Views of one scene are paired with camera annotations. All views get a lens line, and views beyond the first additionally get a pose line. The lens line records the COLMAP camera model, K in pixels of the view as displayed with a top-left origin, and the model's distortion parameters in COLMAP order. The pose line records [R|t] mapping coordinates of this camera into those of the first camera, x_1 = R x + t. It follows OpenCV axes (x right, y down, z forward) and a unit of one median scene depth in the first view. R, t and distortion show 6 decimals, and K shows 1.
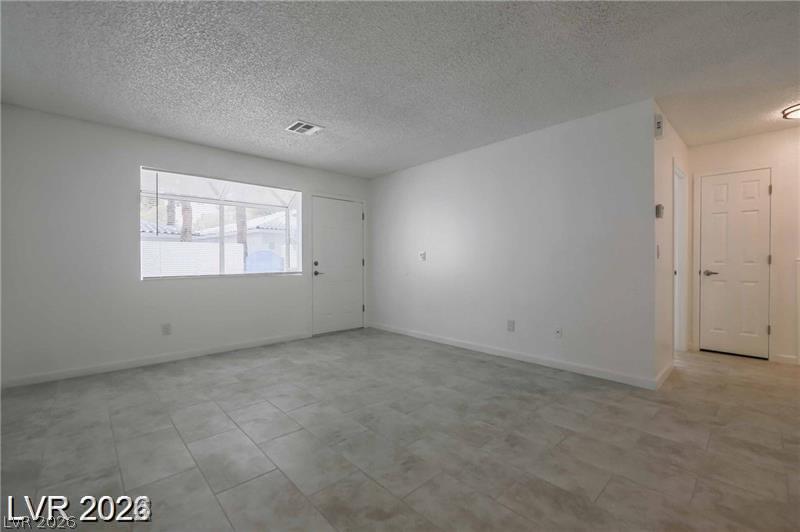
lens RADIAL K [[338.1, 0, 399.8], [0, 338.1, 263.8], [0, 0, 1]] dist [0.002873, -0.006044]
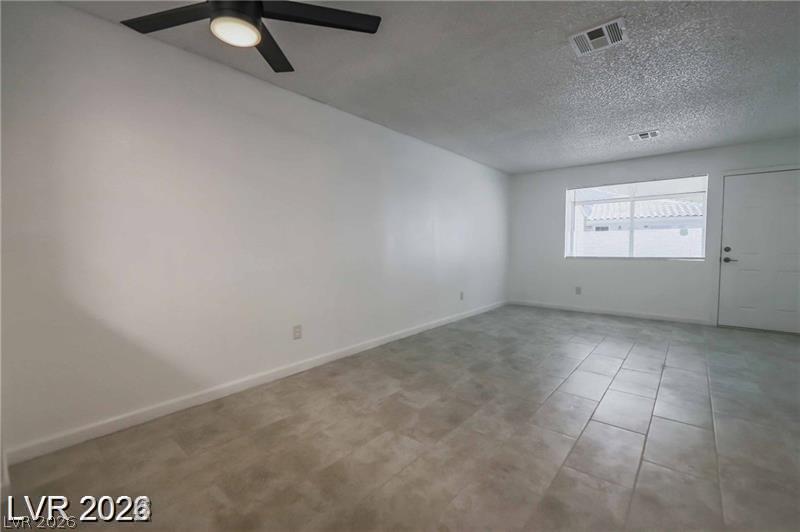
lens RADIAL K [[344.8, 0, 401.5], [0, 344.8, 263.9], [0, 0, 1]] dist [-0.002315, -0.000473]
pose [[0.116586, 0.056213, -0.991588, 0.780520], [-0.002497, 0.998410, 0.056307, -0.015526], [0.993177, -0.004089, 0.116541, 0.009396]]
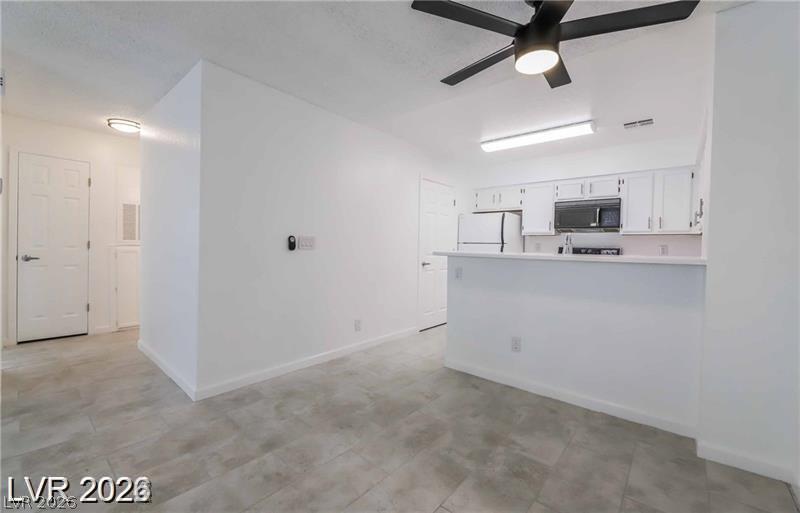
lens RADIAL K [[328.8, 0, 400.0], [0, 328.8, 256.5], [0, 0, 1]] dist [-0.003320, -0.000386]
pose [[-0.113194, -0.027067, 0.993204, -0.104039], [-0.013256, 0.999581, 0.025730, -0.016113], [-0.993484, -0.010254, -0.113505, 0.094506]]
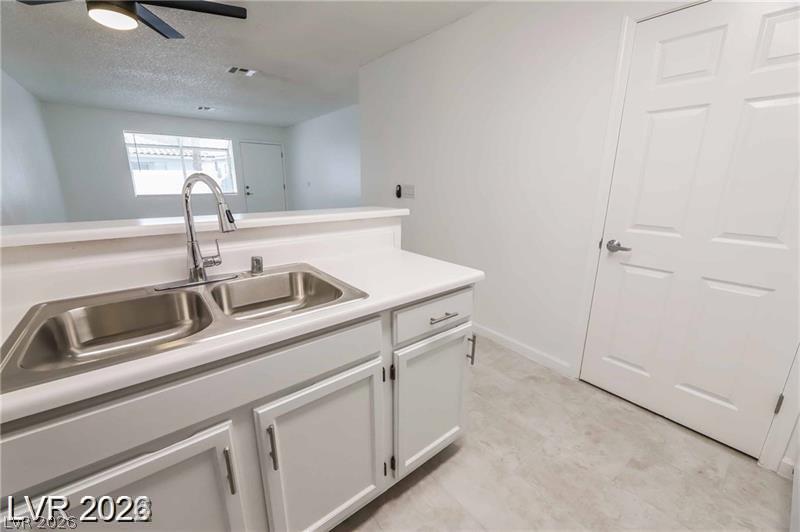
lens RADIAL K [[318.4, 0, 403.3], [0, 318.4, 262.9], [0, 0, 1]] dist [0.000407, -0.000026]
pose [[0.997344, 0.034584, -0.064098, 0.785976], [-0.017875, 0.969386, 0.244890, -0.048320], [0.070605, -0.243094, 0.967430, -0.635278]]
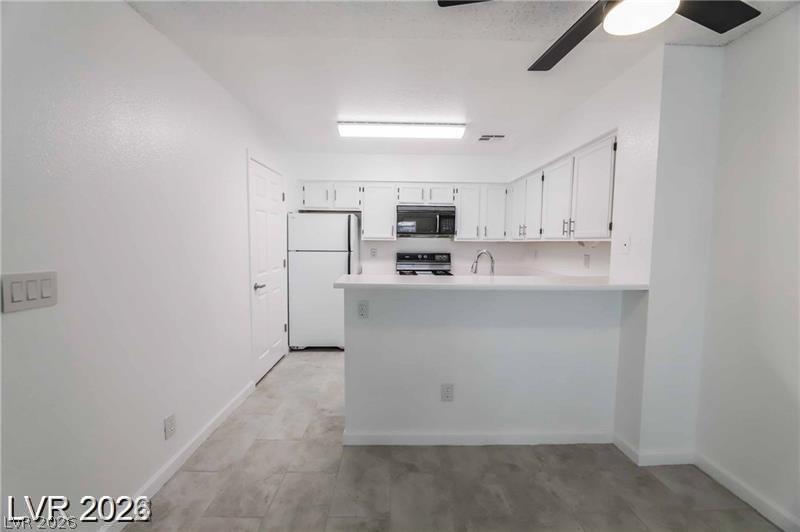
lens RADIAL K [[324.3, 0, 400.4], [0, 324.3, 264.4], [0, 0, 1]] dist [-0.001387, -0.000488]
pose [[-0.742344, -0.050812, 0.668090, 0.282698], [-0.002205, 0.997300, 0.073400, -0.073456], [-0.670015, 0.053015, -0.740452, 0.222781]]
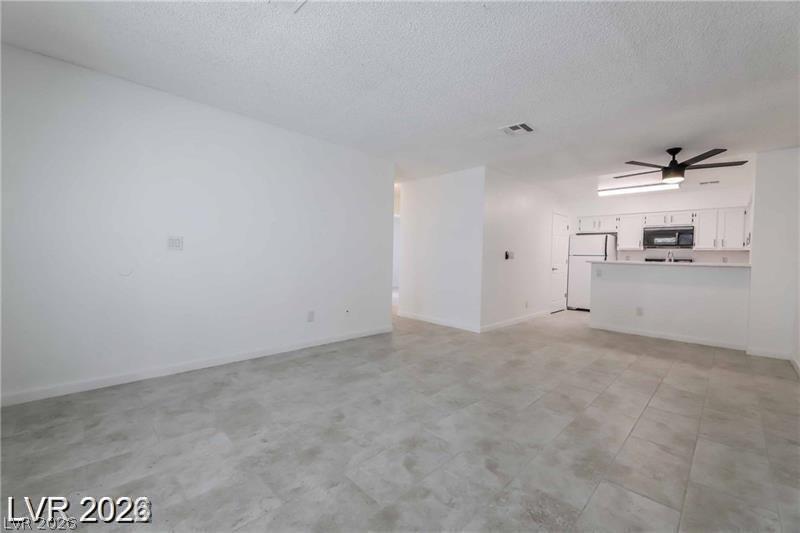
lens RADIAL K [[332.6, 0, 401.4], [0, 332.6, 264.1], [0, 0, 1]] dist [-0.000015, -0.000537]
pose [[-0.036517, -0.016296, 0.999200, -0.722209], [-0.018943, 0.999699, 0.015612, 0.000467], [-0.999154, -0.018357, -0.036814, 0.775415]]
